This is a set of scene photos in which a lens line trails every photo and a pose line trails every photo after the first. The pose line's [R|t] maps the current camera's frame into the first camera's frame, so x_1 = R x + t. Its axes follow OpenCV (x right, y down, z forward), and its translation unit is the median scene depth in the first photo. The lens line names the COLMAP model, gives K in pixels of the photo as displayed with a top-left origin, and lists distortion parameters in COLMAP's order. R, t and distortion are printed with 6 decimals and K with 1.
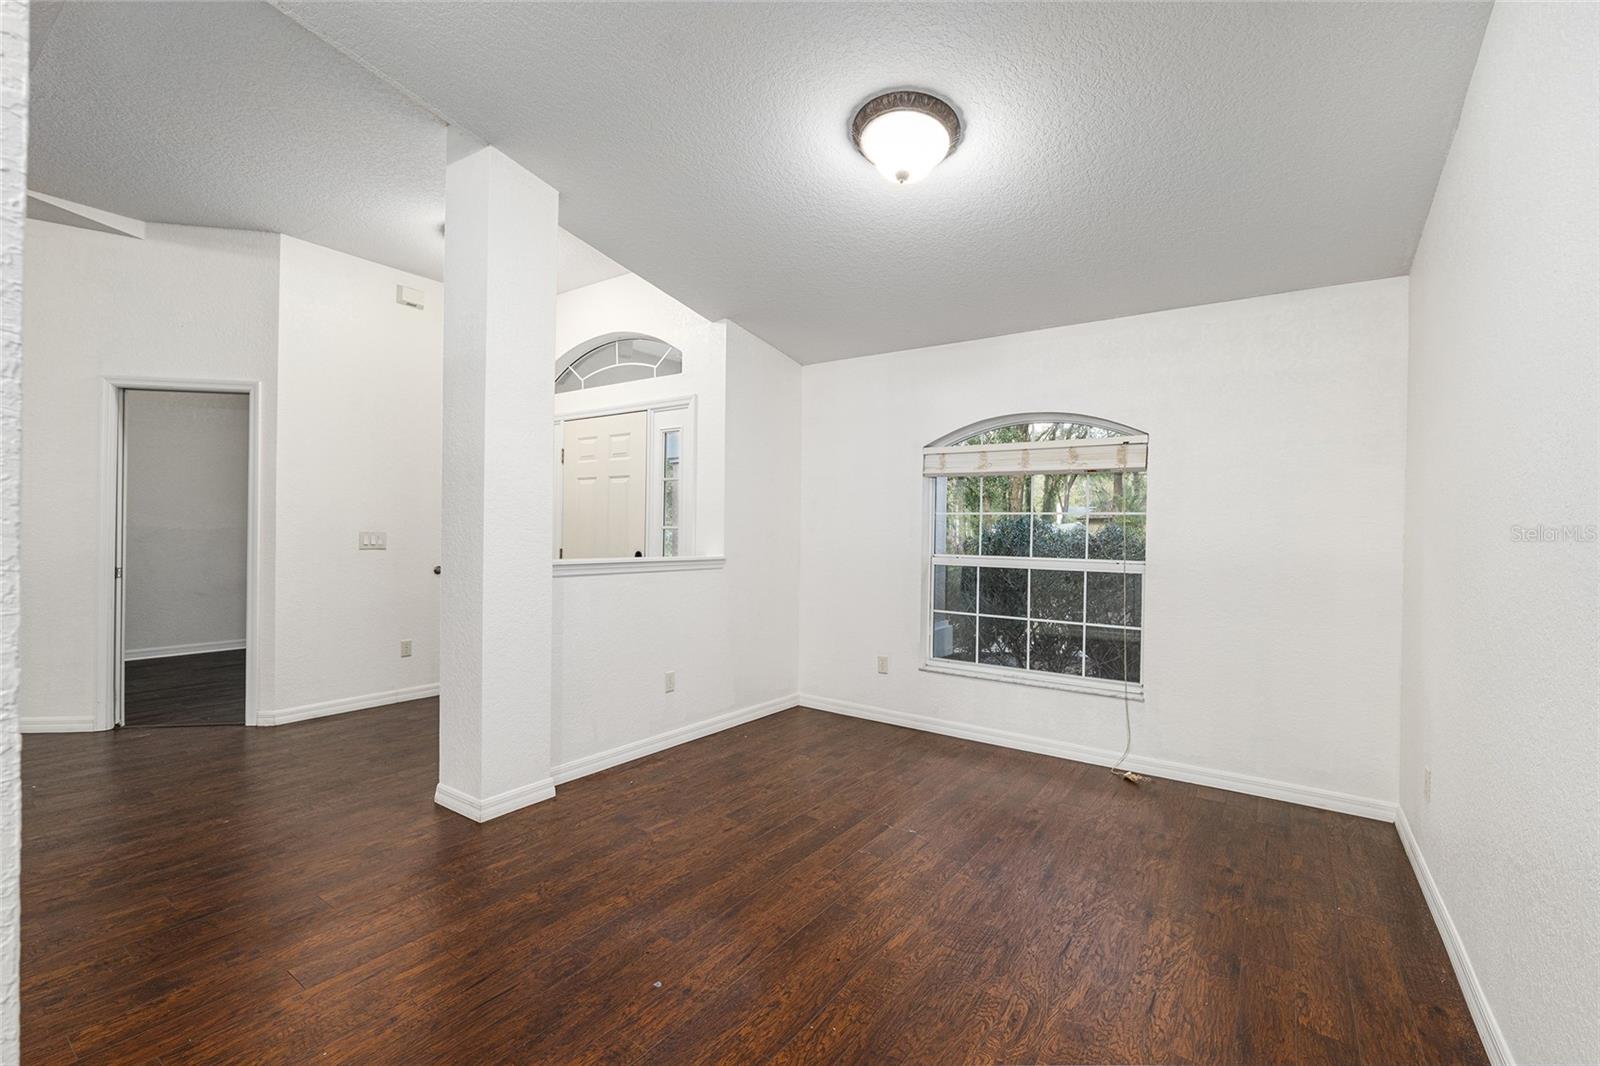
lens RADIAL K [[699.1, 0, 800.0], [0, 699.1, 533.0], [0, 0, 1]] dist [-0.001599, -0.000586]
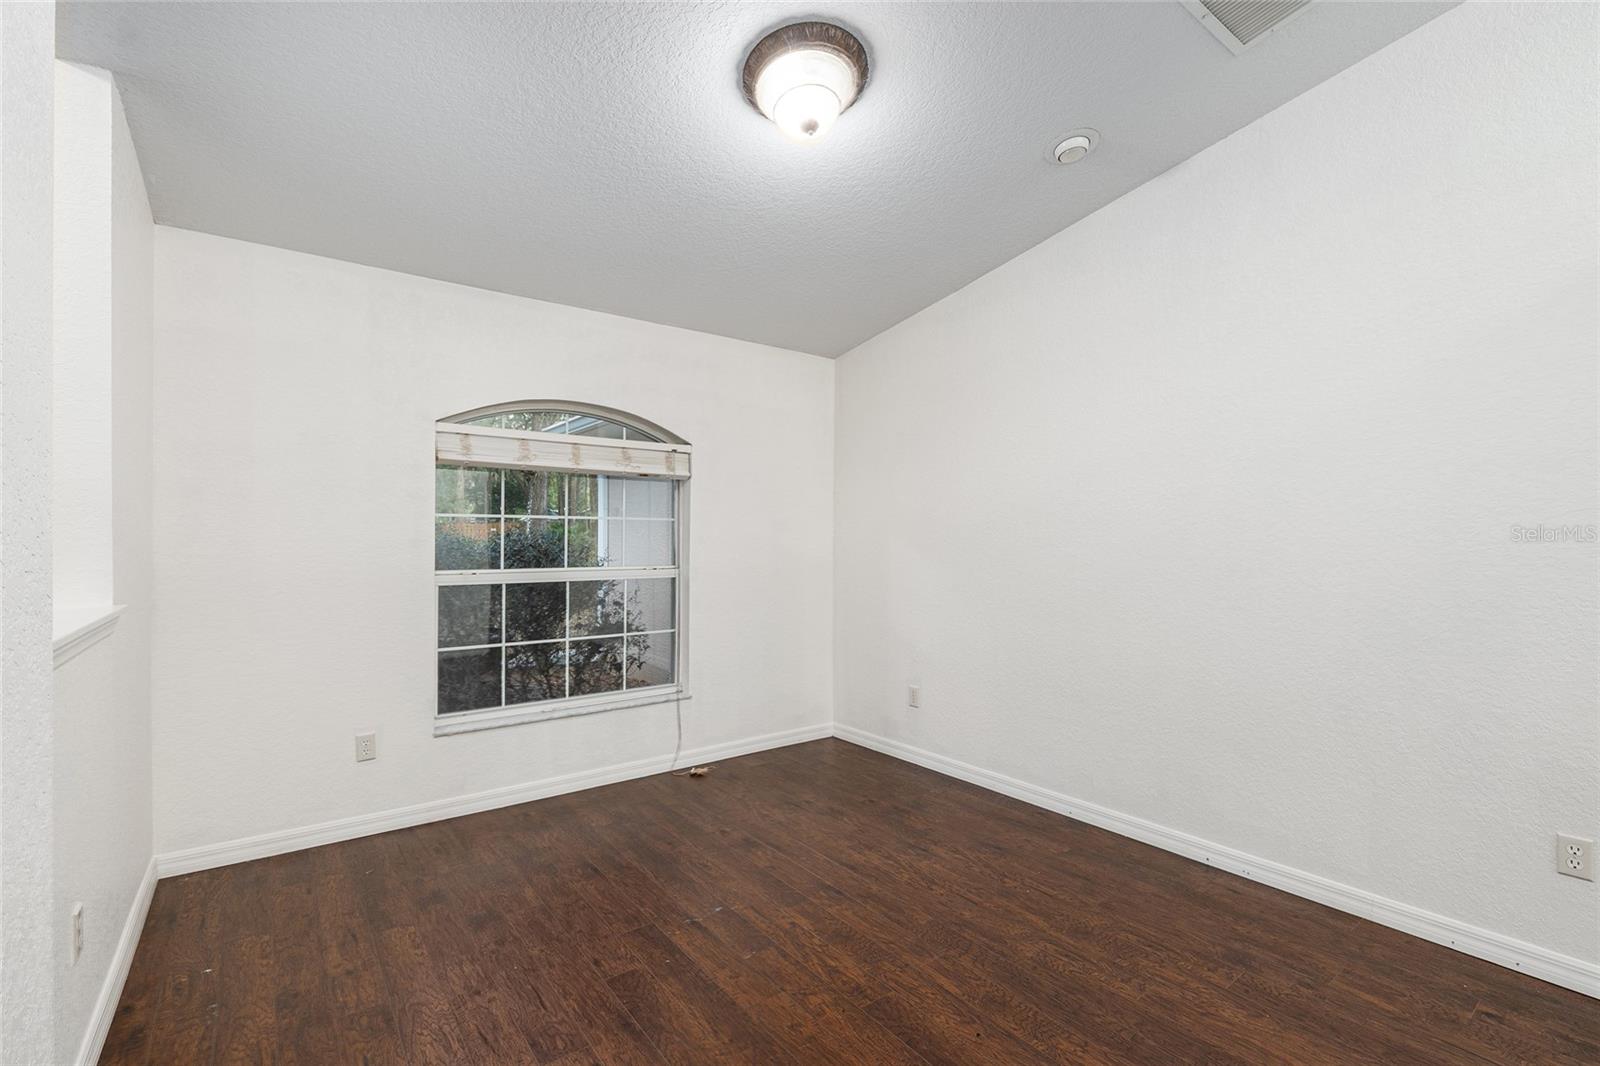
lens RADIAL K [[705.2, 0, 800.0], [0, 705.2, 533.0], [0, 0, 1]] dist [-0.001626, -0.000352]
pose [[0.302159, -0.010907, 0.953195, -0.462045], [0.003324, 0.999941, 0.010389, -0.018337], [-0.953252, 0.000030, 0.302178, 0.510753]]
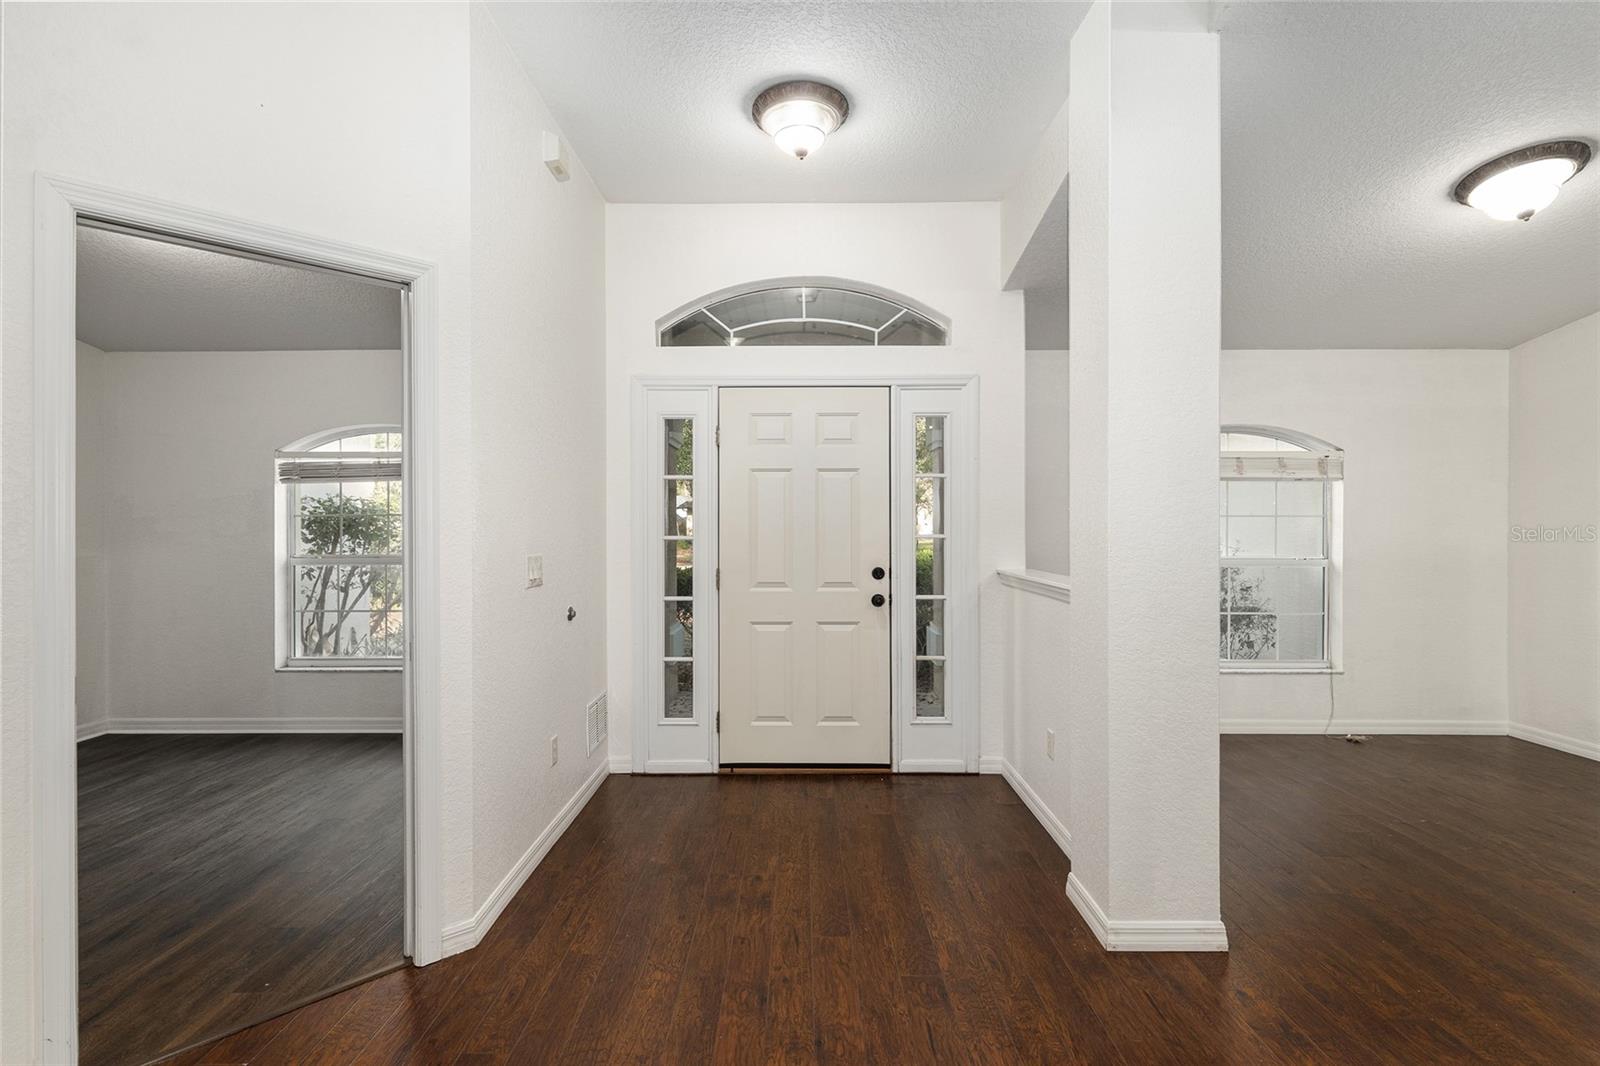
lens RADIAL K [[738.5, 0, 794.1], [0, 738.5, 525.9], [0, 0, 1]] dist [-0.004785, -0.000818]
pose [[0.827979, -0.014322, 0.560576, -0.968048], [0.015925, 0.999871, 0.002025, -0.028665], [-0.560533, 0.007251, 0.828100, 0.472748]]
